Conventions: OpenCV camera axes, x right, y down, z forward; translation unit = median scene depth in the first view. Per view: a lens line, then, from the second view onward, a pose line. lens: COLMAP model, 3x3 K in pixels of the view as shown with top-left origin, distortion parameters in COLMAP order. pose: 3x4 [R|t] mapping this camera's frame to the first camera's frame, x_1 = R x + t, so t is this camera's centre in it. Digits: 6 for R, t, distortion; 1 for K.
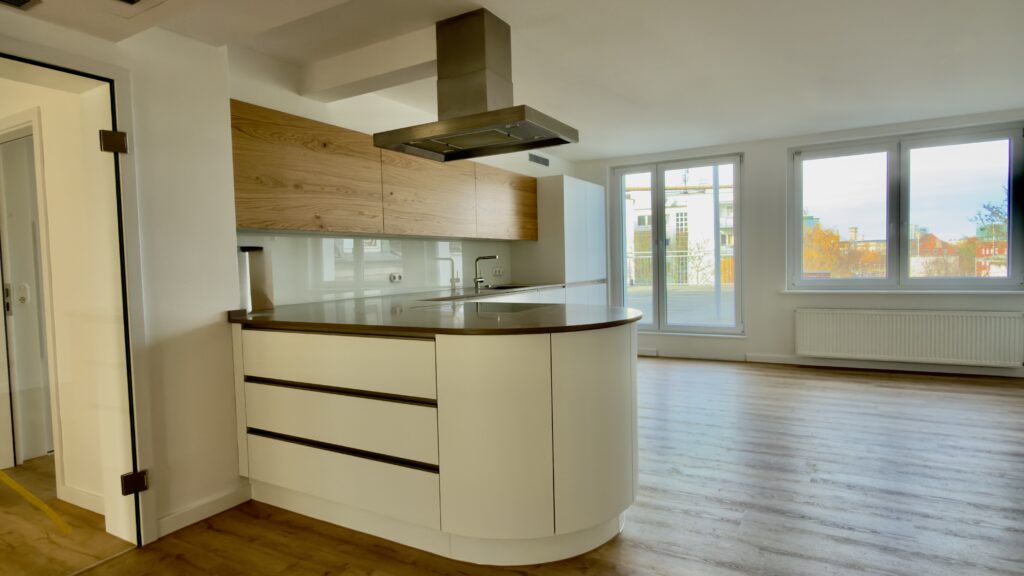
lens RADIAL K [[568.6, 0, 512.0], [0, 568.6, 288.0], [0, 0, 1]] dist [0.000560, 0.000297]
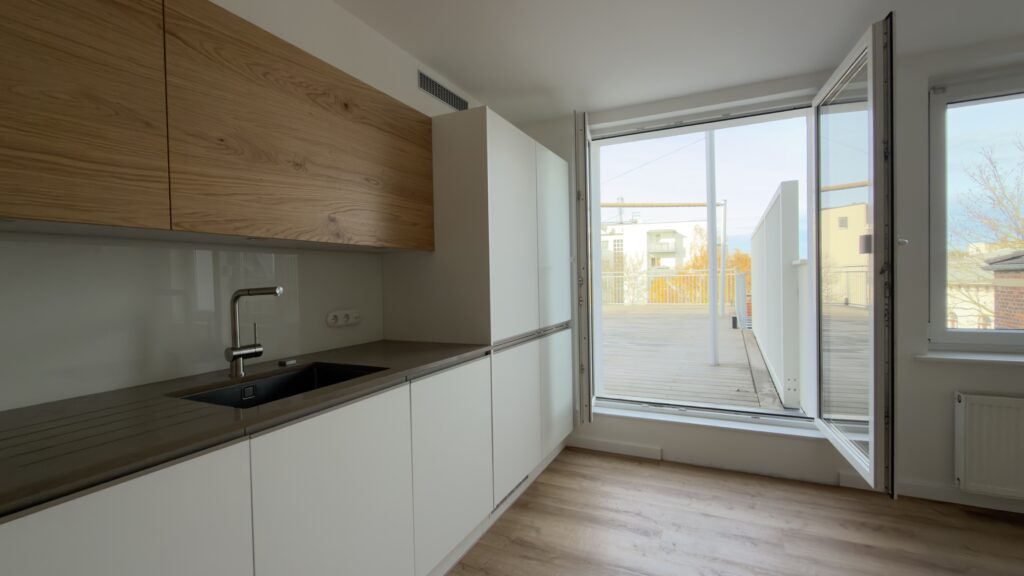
lens RADIAL K [[453.9, 0, 512.0], [0, 453.9, 288.0], [0, 0, 1]] dist [0.000275, 0.000115]
pose [[0.997479, 0.004033, 0.070853, 0.084233], [-0.002121, 0.999632, -0.027036, -0.043020], [-0.070936, 0.026817, 0.997120, 0.630541]]
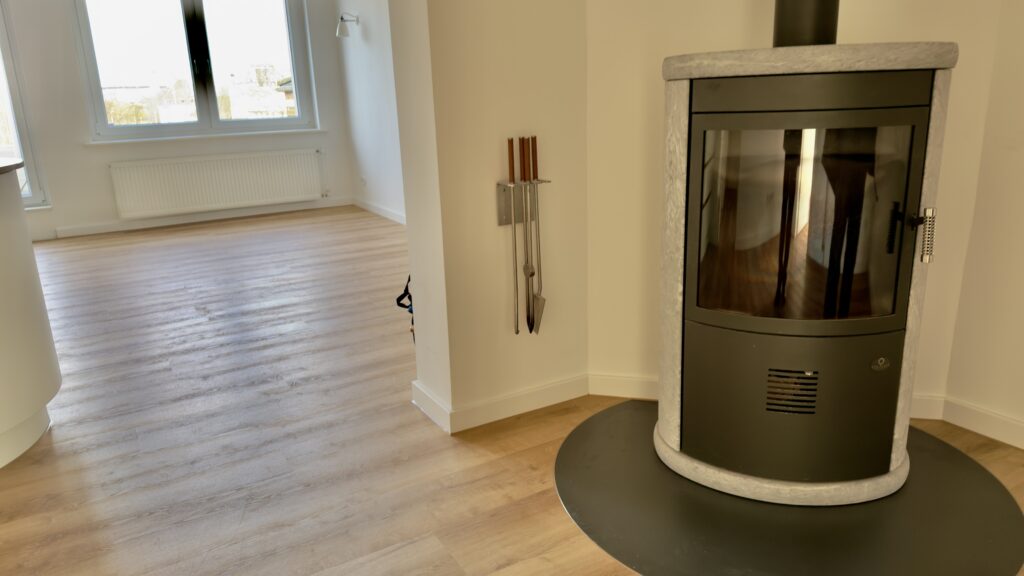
lens RADIAL K [[724.2, 0, 512.0], [0, 724.2, 288.0], [0, 0, 1]] dist [-0.011495, -0.011262]
pose [[0.513670, -0.230962, 0.826317, -0.128624], [0.066611, 0.970915, 0.229970, 0.012546], [-0.855398, -0.063087, 0.514114, -0.060853]]
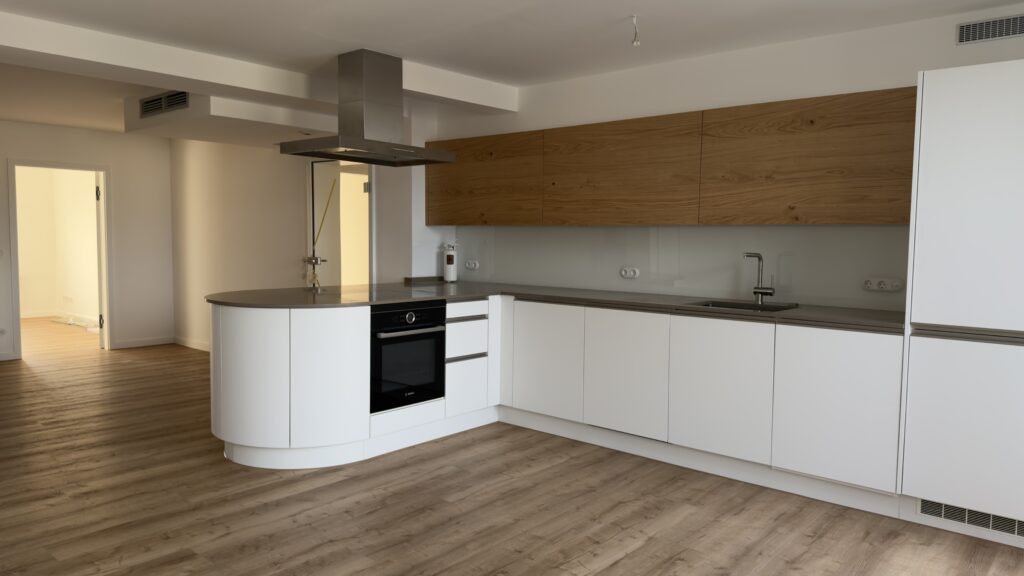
lens RADIAL K [[724.2, 0, 512.0], [0, 724.2, 288.0], [0, 0, 1]] dist [-0.011495, -0.011262]
pose [[-0.206166, 0.092250, -0.974159, 0.694003], [-0.047416, 0.993435, 0.104110, -0.078141], [0.977368, 0.067655, -0.200438, 0.811094]]
